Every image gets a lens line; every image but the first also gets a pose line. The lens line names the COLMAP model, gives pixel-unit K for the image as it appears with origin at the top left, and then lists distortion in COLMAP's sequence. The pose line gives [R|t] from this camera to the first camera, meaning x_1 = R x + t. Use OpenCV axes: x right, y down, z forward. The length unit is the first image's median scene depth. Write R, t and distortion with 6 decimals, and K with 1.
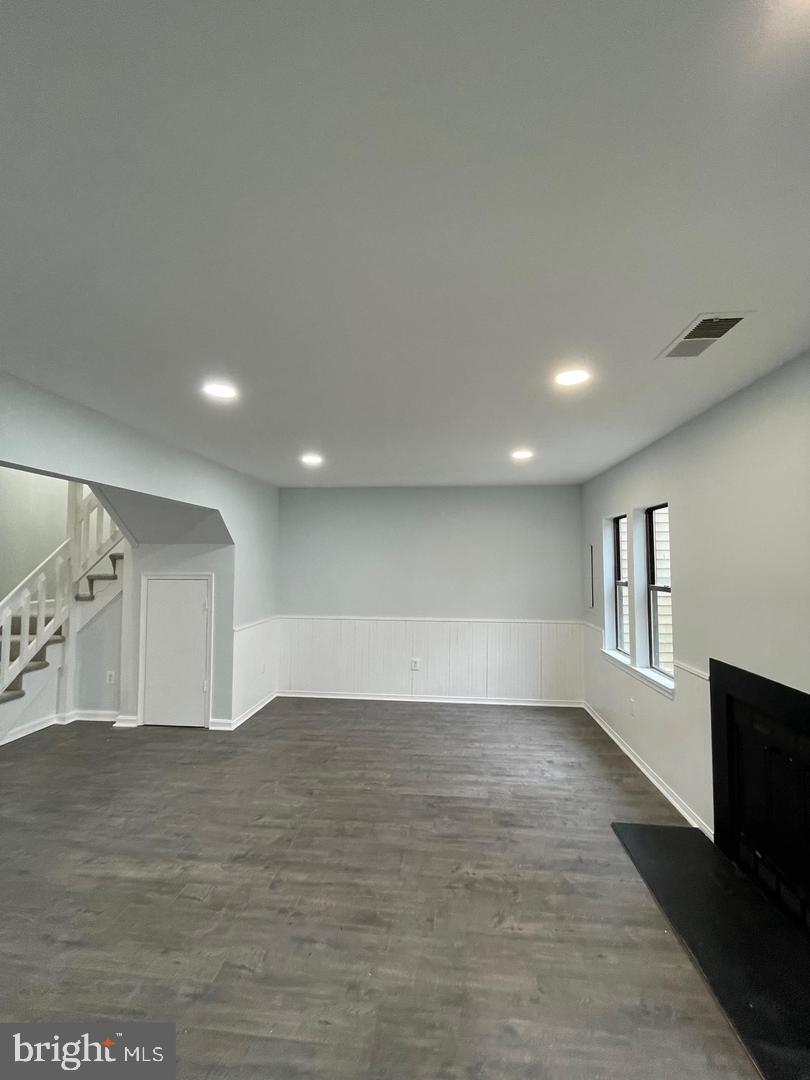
lens RADIAL K [[440.2, 0, 407.4], [0, 440.2, 541.3], [0, 0, 1]] dist [-0.002910, -0.000403]
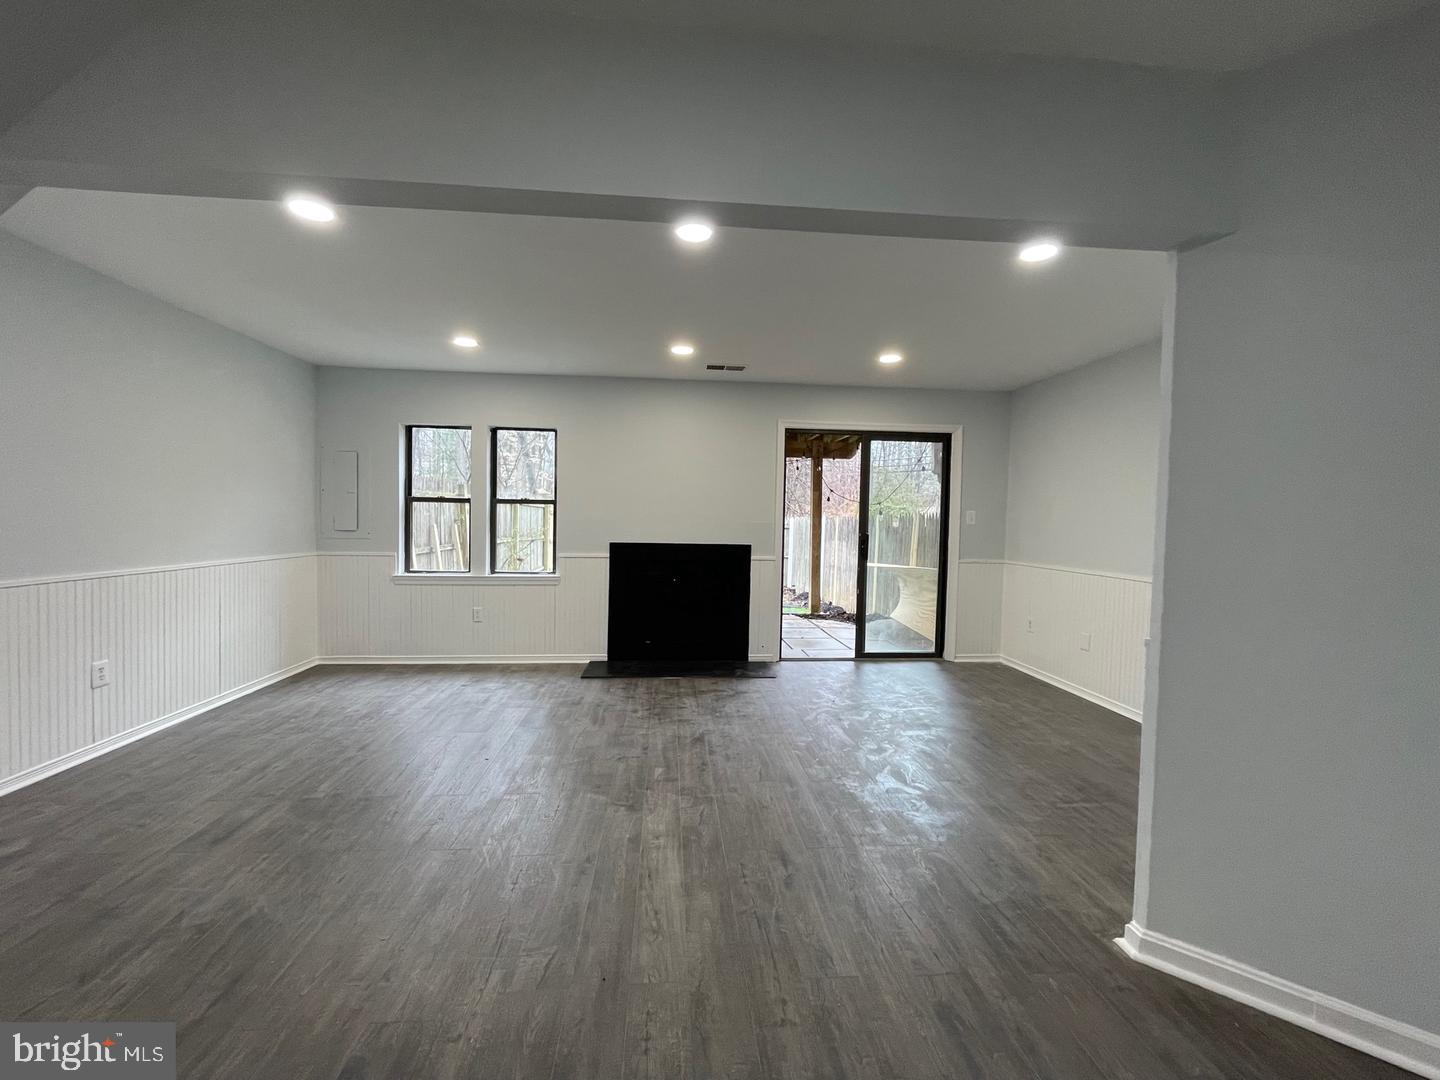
lens RADIAL K [[587.0, 0, 716.3], [0, 587.0, 541.2], [0, 0, 1]] dist [-0.002910, -0.000403]
pose [[-0.180284, -0.044041, 0.982628, -1.073966], [-0.064575, 0.997372, 0.032854, 0.133294], [-0.981493, -0.057531, -0.182654, 0.792117]]
